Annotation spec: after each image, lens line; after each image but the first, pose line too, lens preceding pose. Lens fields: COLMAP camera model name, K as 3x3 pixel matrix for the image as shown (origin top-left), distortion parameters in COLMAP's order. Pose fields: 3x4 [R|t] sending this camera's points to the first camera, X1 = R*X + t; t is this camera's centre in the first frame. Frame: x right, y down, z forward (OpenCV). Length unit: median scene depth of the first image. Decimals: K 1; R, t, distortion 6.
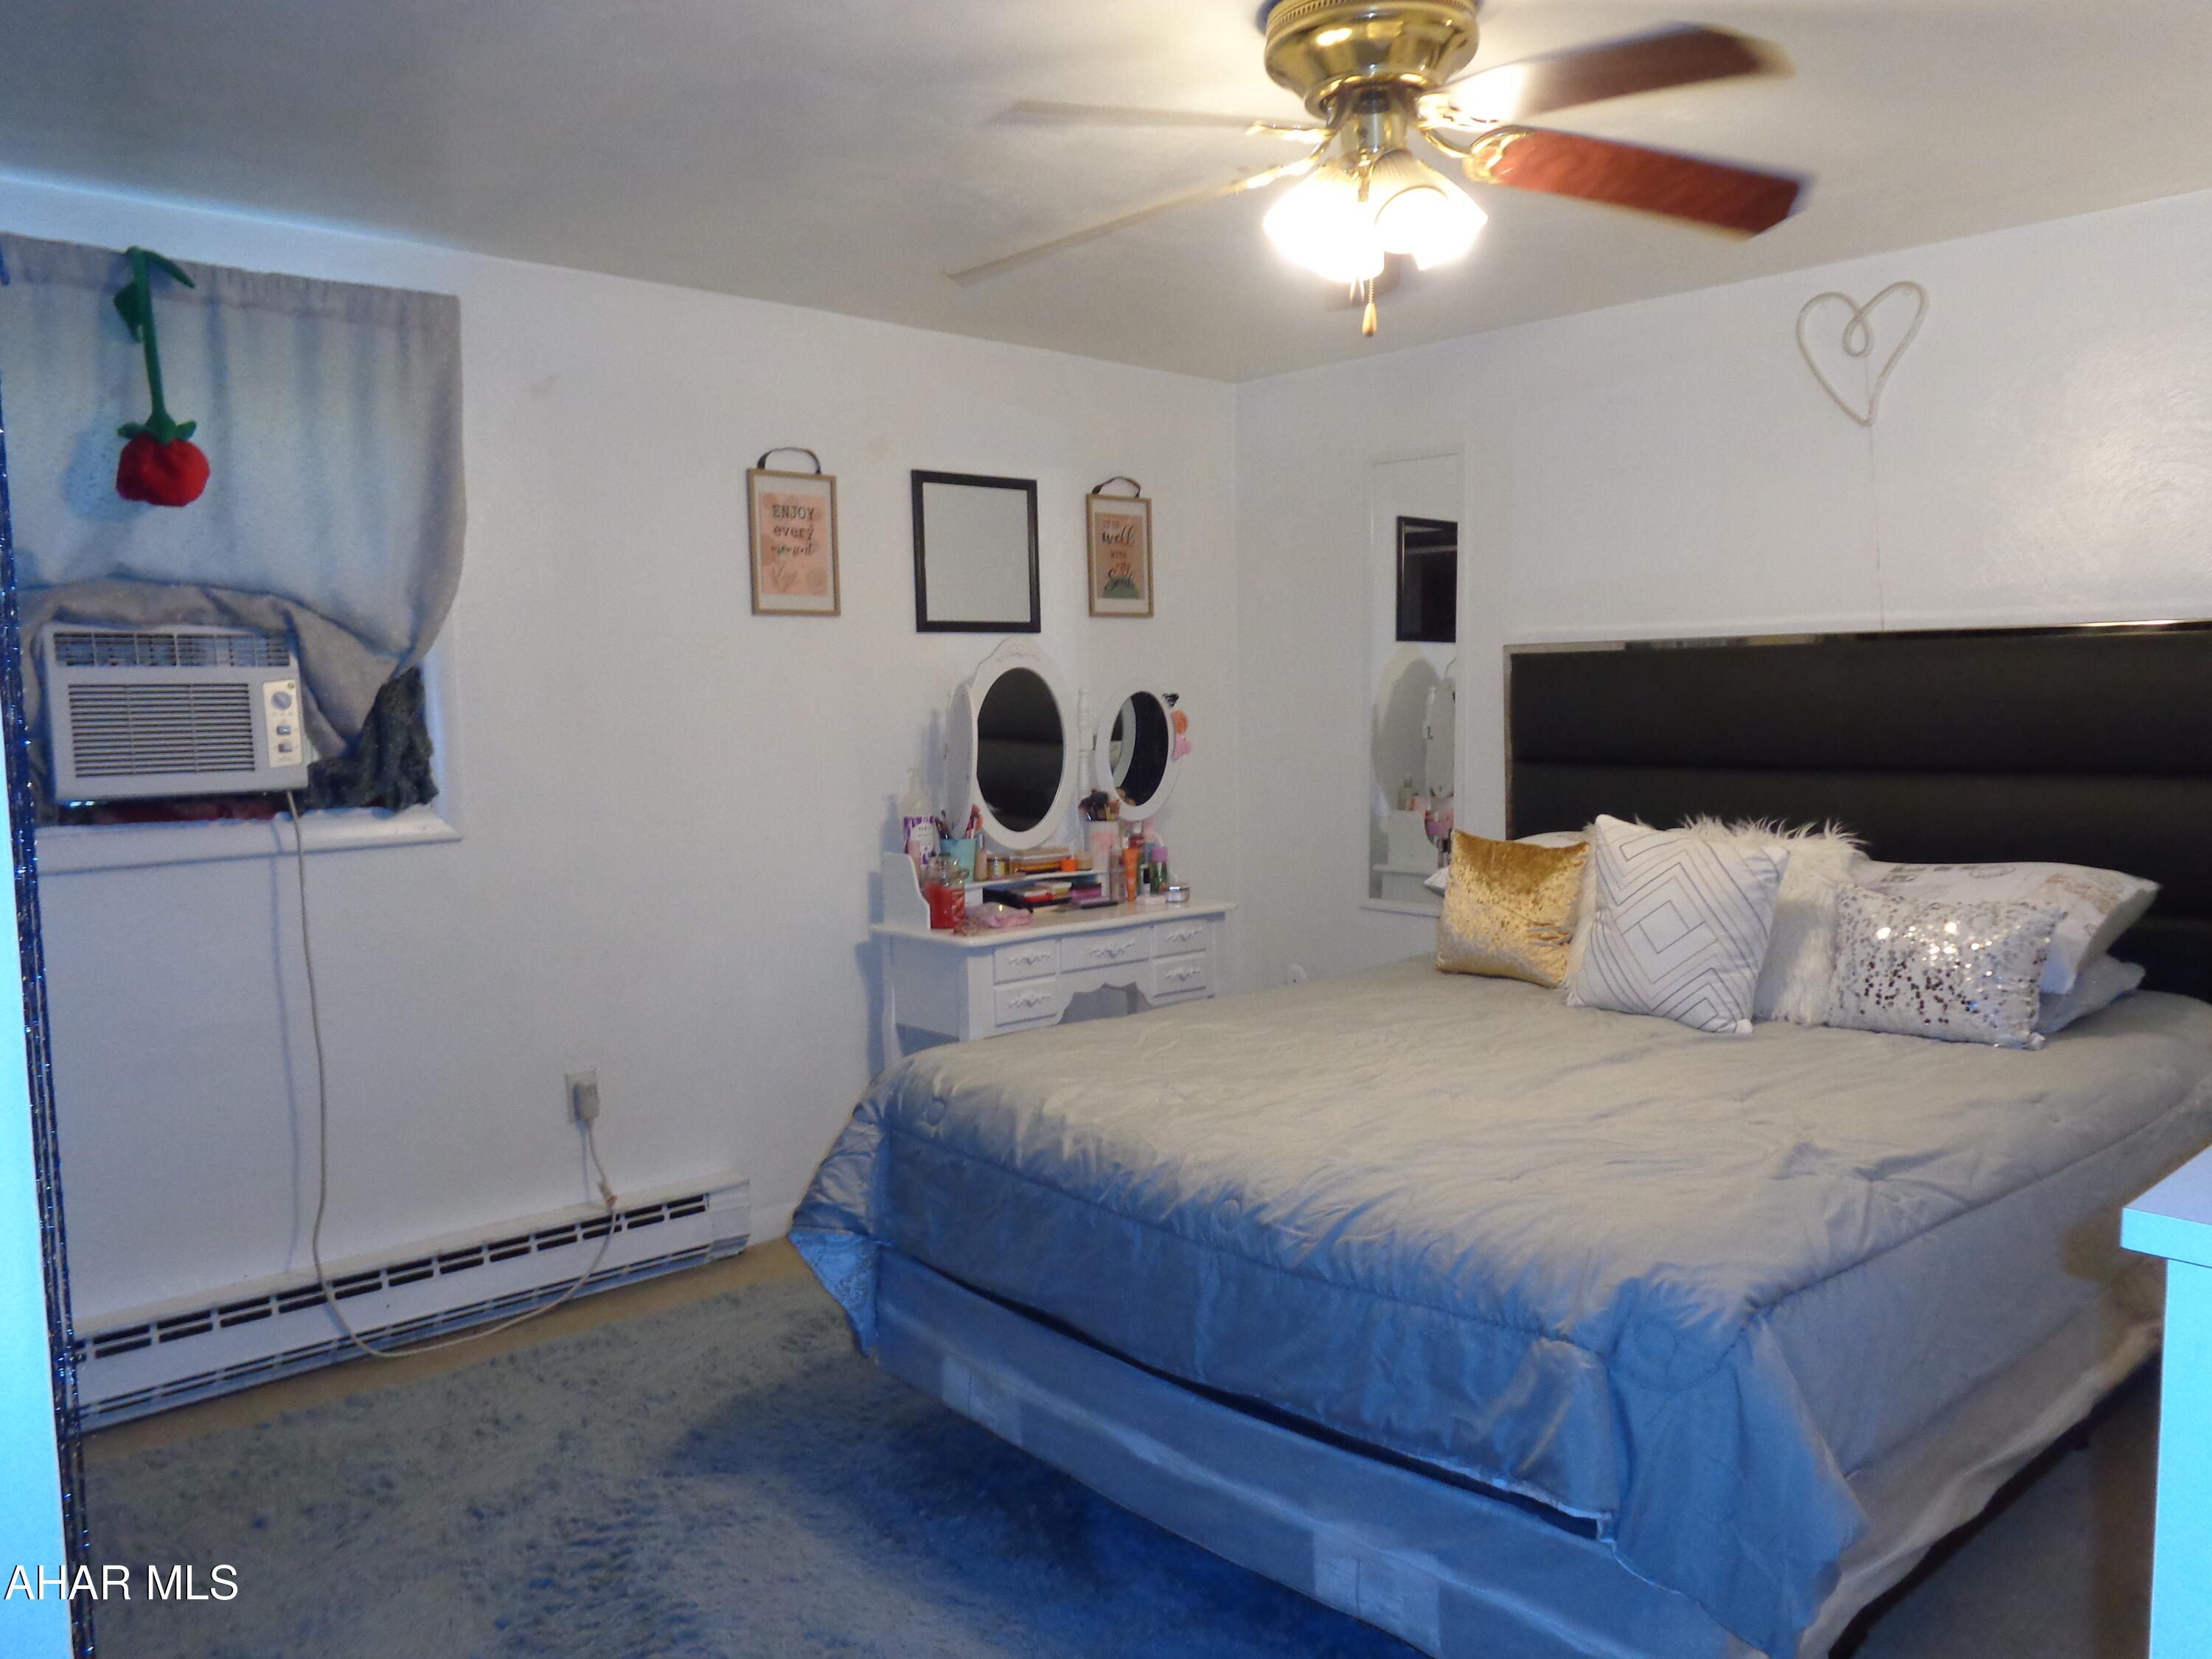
lens RADIAL K [[1670.8, 0, 1106.0], [0, 1670.8, 829.5], [0, 0, 1]] dist [0.009130, 0.003393]
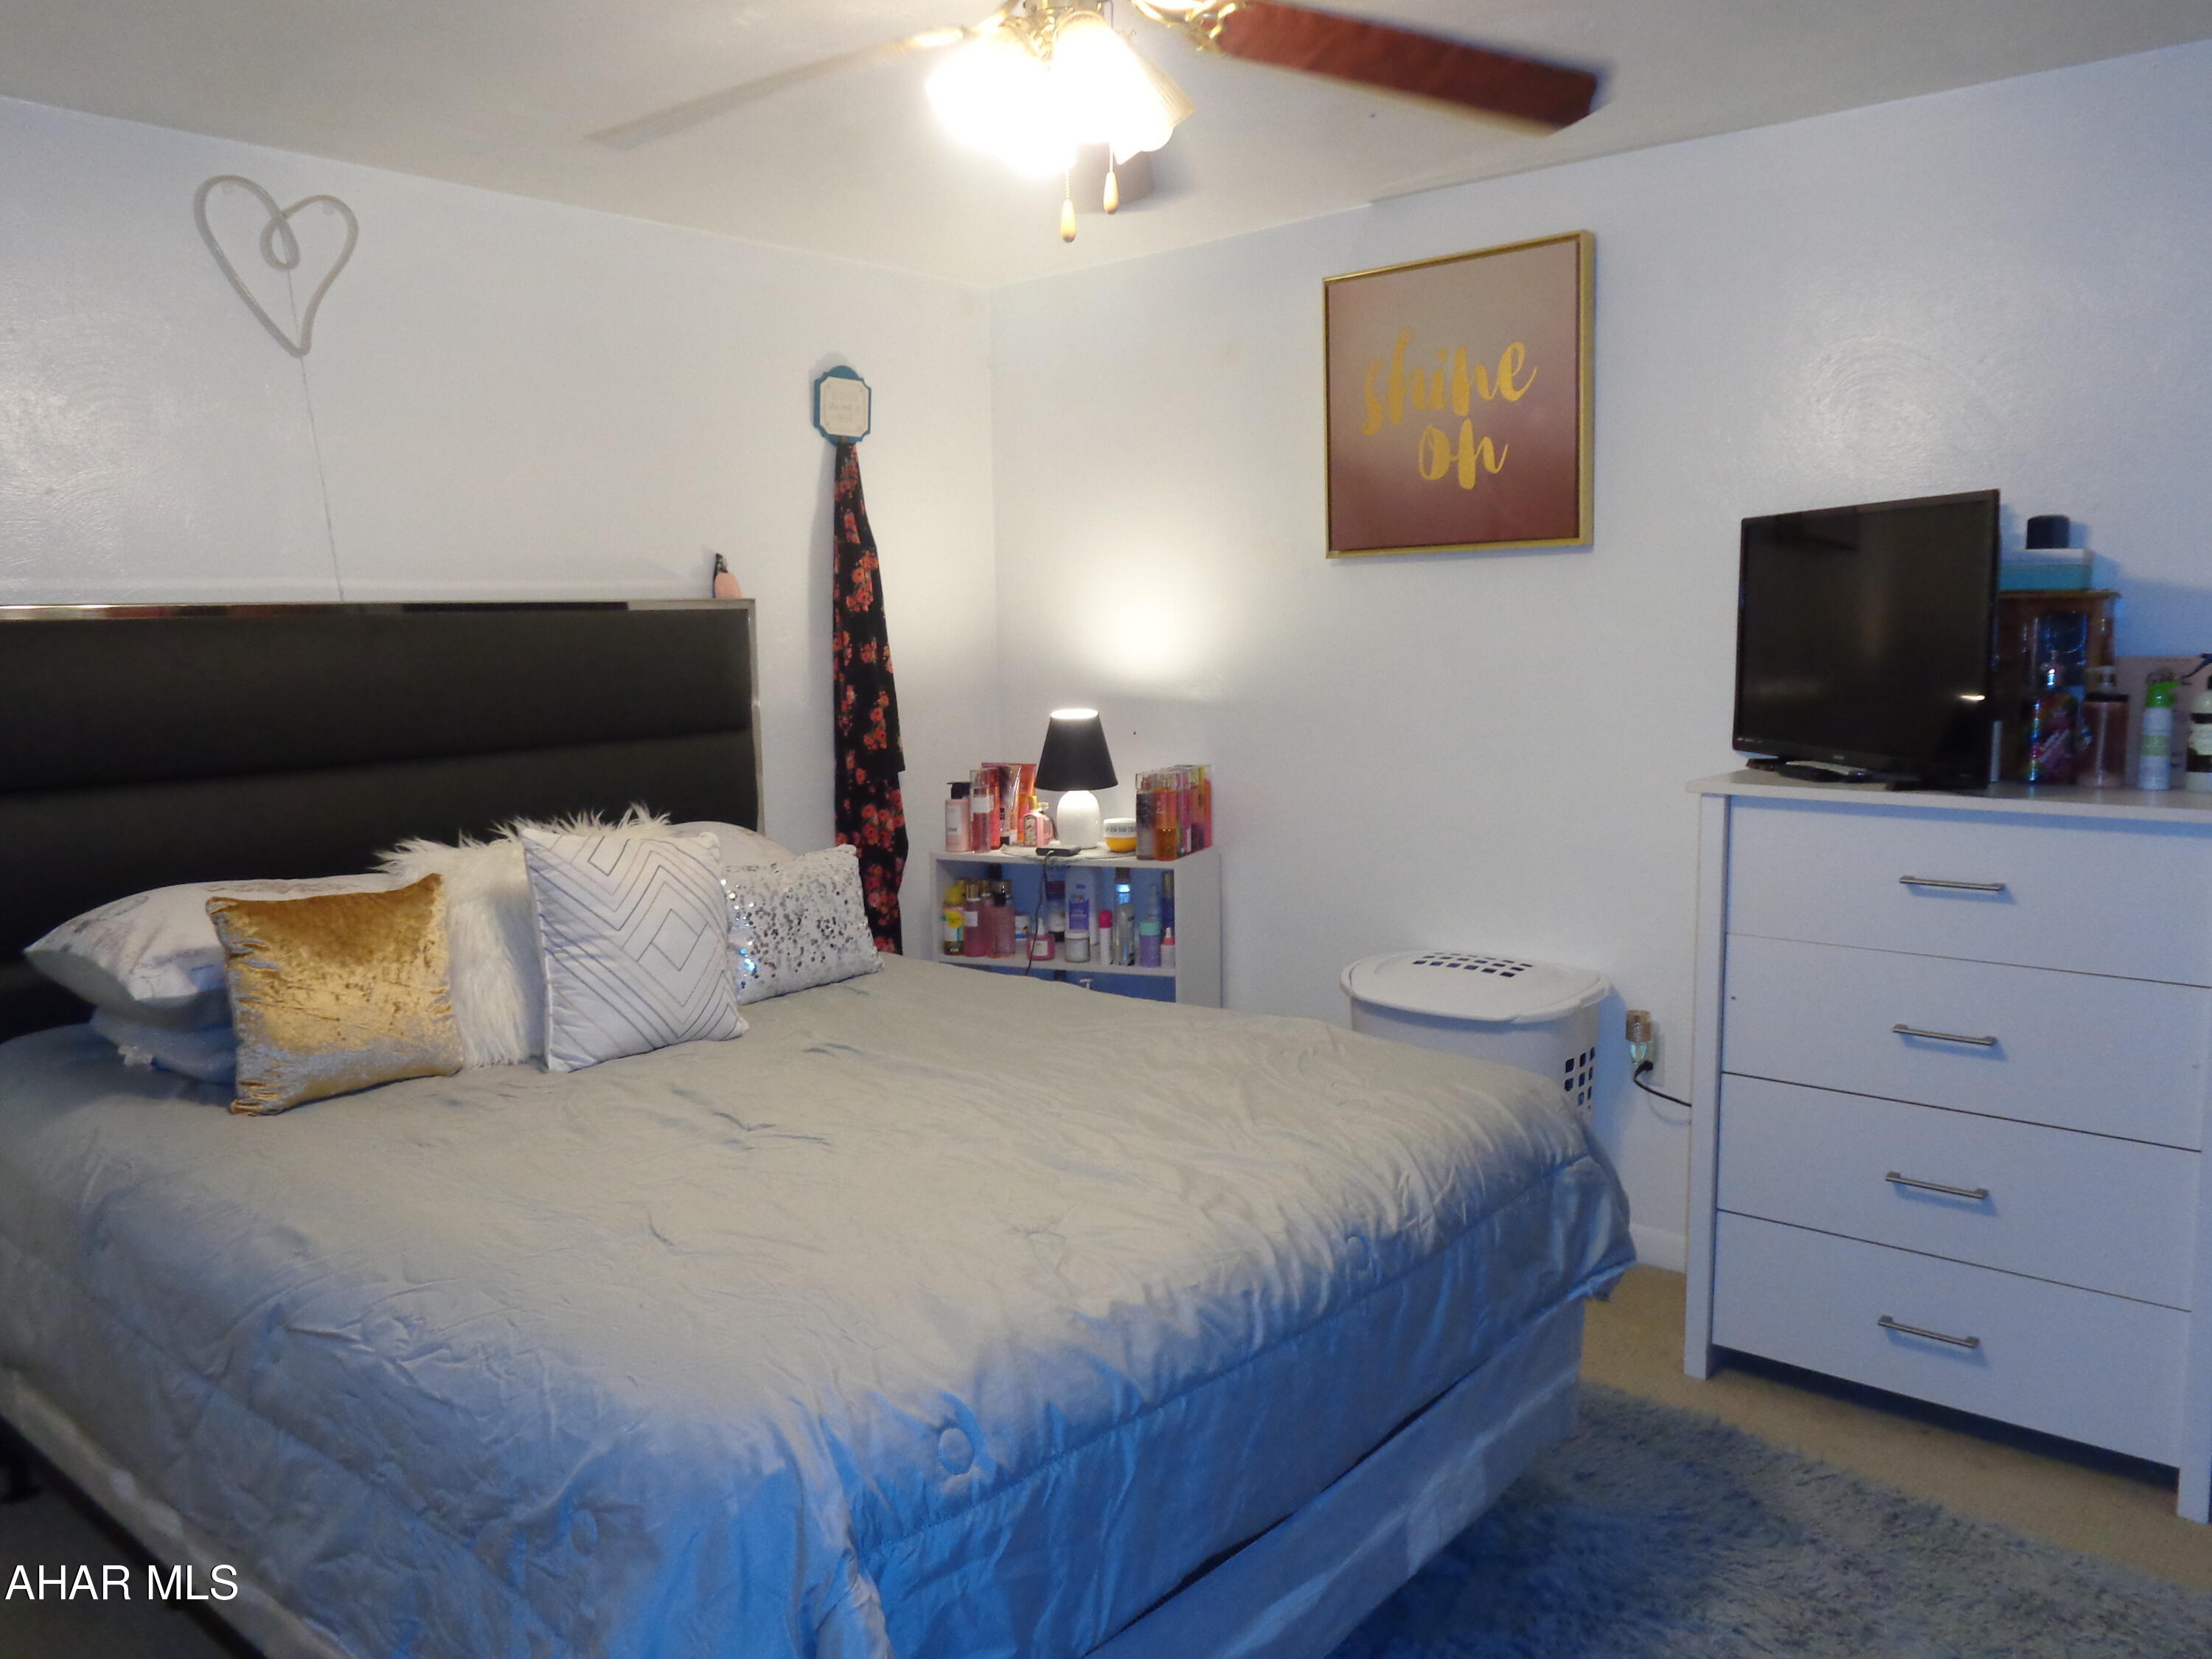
lens RADIAL K [[1677.8, 0, 1123.7], [0, 1677.8, 822.7], [0, 0, 1]] dist [0.004303, 0.007563]
pose [[-0.120662, -0.105750, 0.987045, -0.544222], [0.100359, 0.987916, 0.118112, -0.080707], [-0.987608, 0.113310, -0.108591, 0.847447]]
